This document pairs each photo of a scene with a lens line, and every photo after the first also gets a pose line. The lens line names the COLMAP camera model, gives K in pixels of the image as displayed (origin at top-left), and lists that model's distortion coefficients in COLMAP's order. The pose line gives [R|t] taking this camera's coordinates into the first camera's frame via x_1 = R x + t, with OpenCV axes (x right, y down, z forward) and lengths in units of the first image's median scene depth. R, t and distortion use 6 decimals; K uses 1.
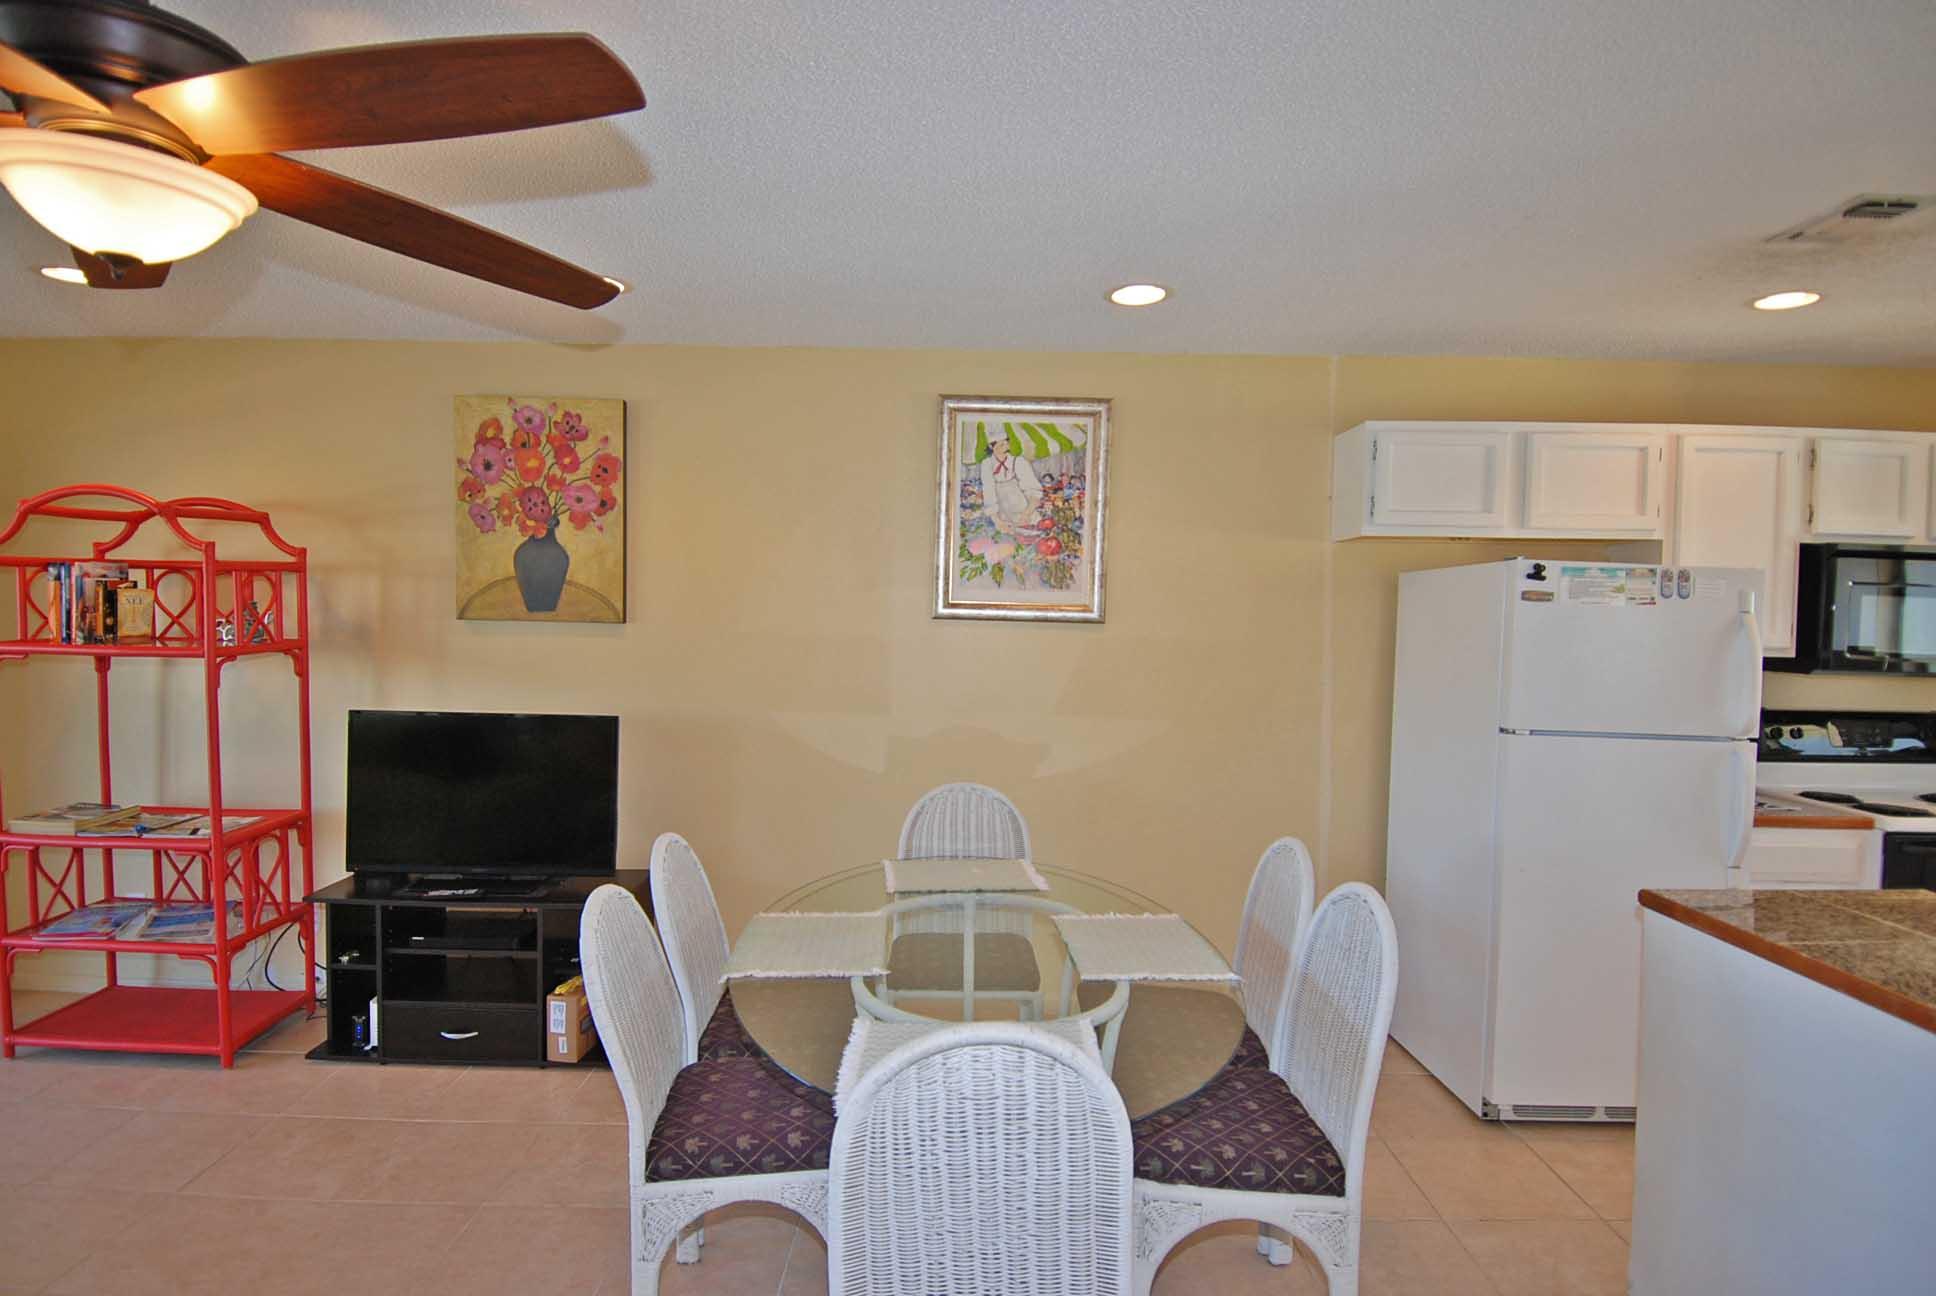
lens RADIAL K [[1005.7, 0, 963.9], [0, 1005.7, 649.6], [0, 0, 1]] dist [0.057353, -0.059633]
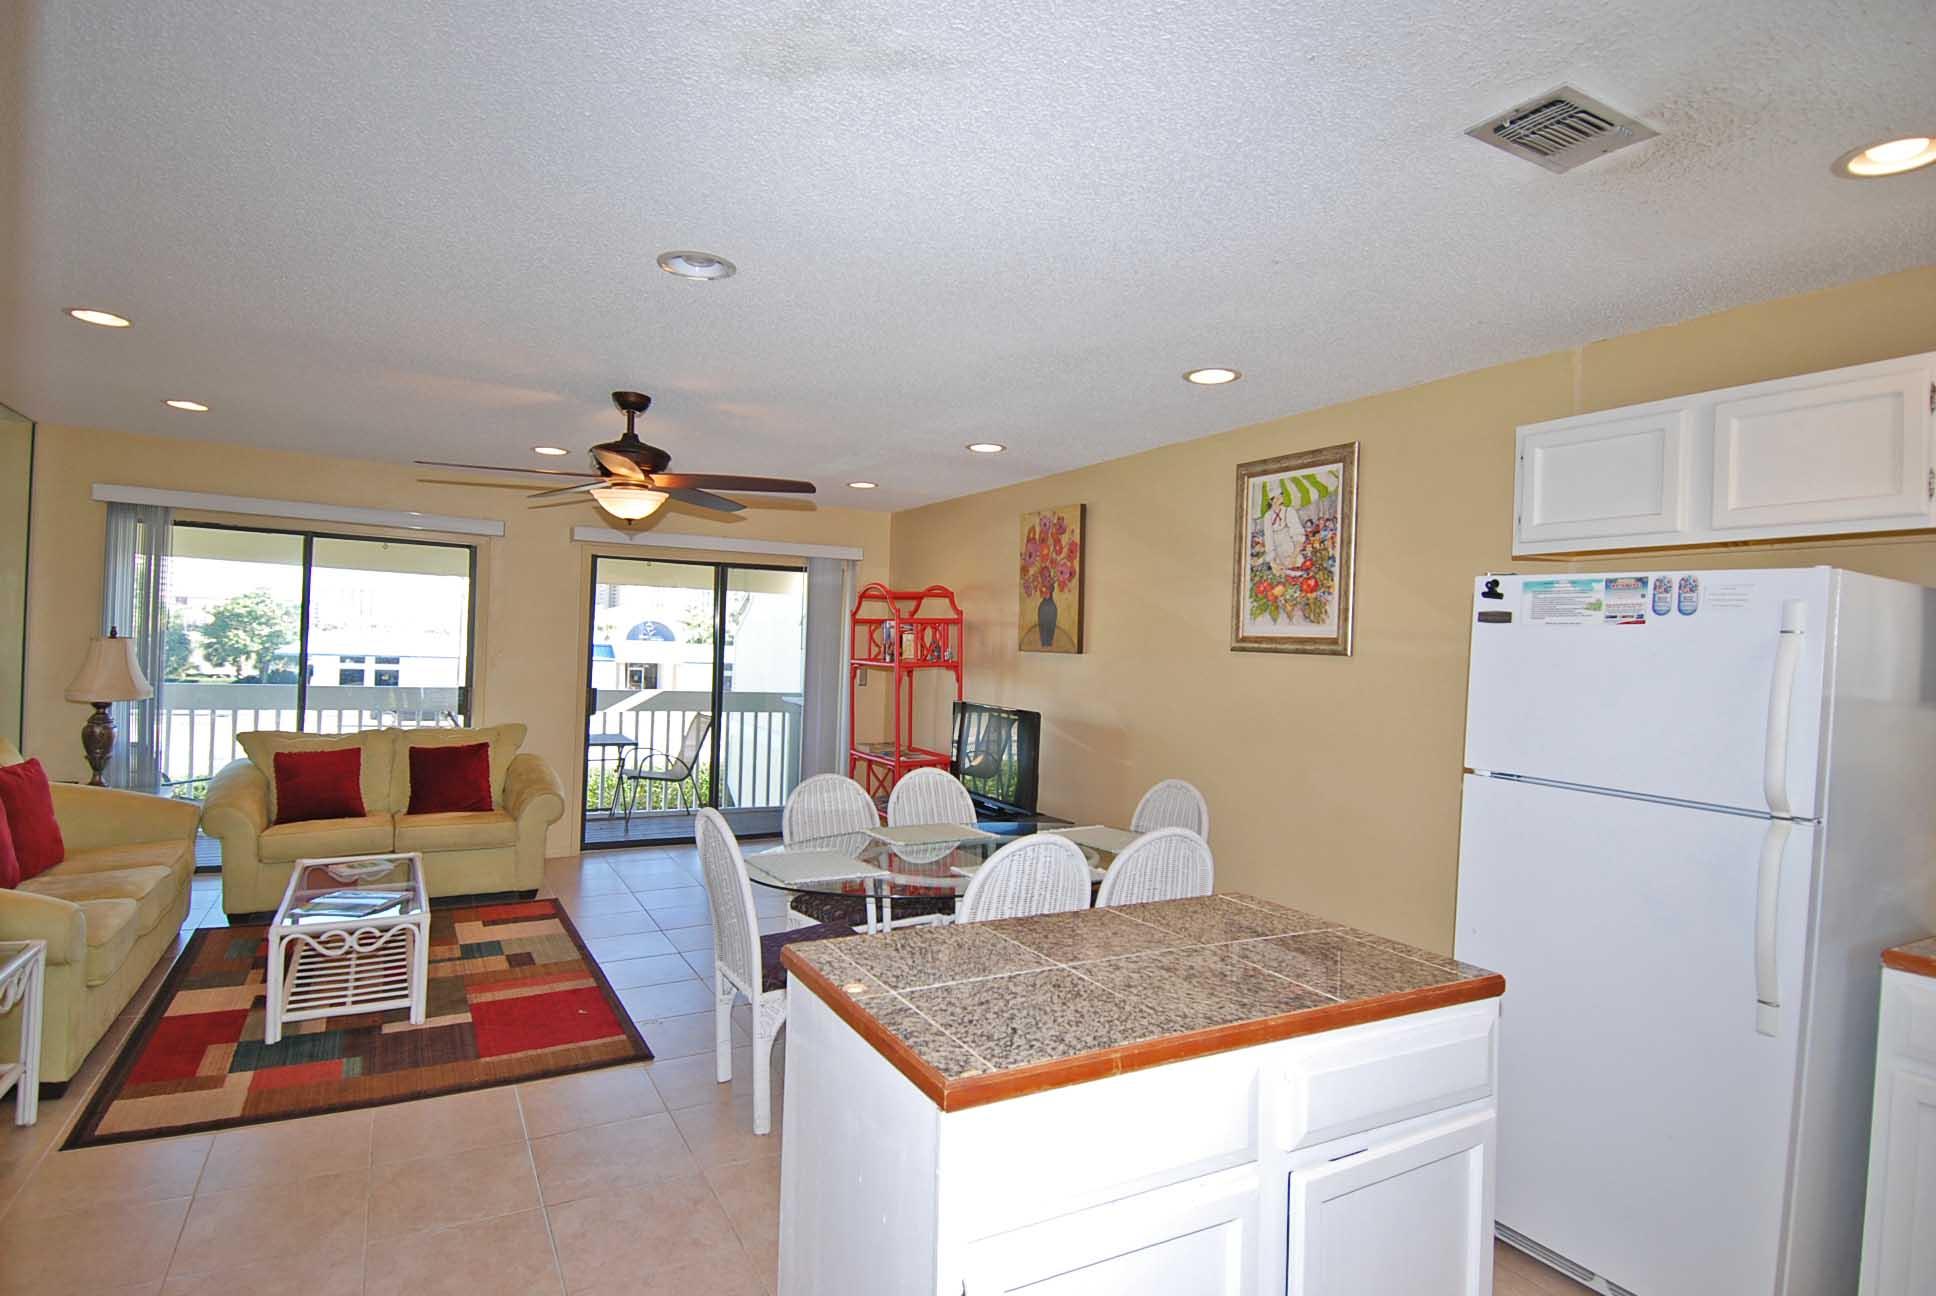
lens RADIAL K [[1005.7, 0, 963.9], [0, 1005.7, 649.6], [0, 0, 1]] dist [0.057353, -0.059633]
pose [[0.486418, -0.000050, -0.873726, 0.874185], [-0.051463, 0.998262, -0.028707, 0.018879], [0.872210, 0.058928, 0.485570, 0.144073]]
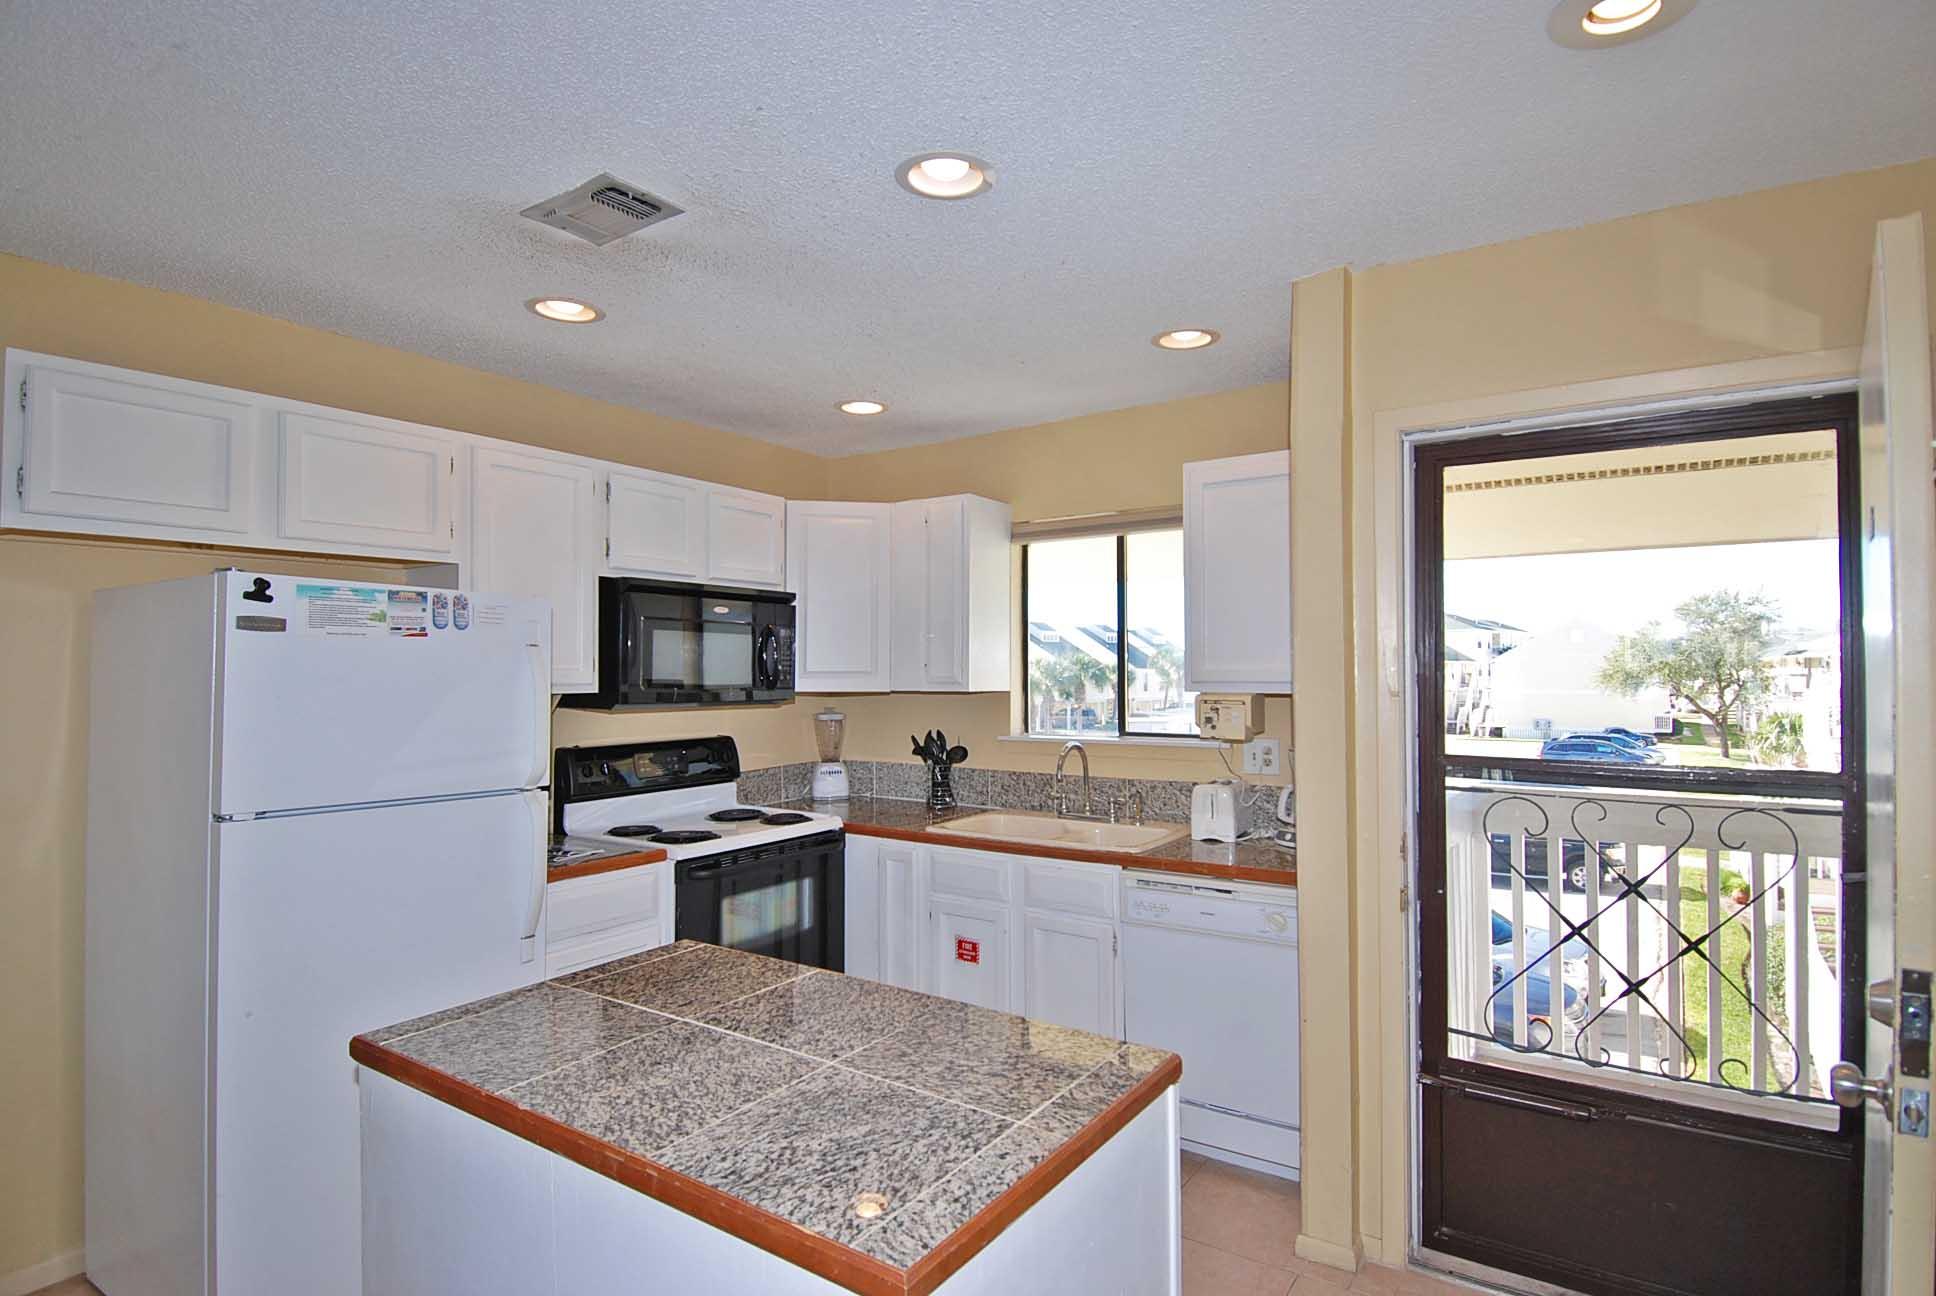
lens RADIAL K [[1005.7, 0, 963.9], [0, 1005.7, 649.6], [0, 0, 1]] dist [0.057353, -0.059633]
pose [[0.562727, -0.006457, 0.826618, 0.197109], [0.040363, 0.998991, -0.019673, -0.000220], [-0.825657, 0.044435, 0.562420, 0.150713]]
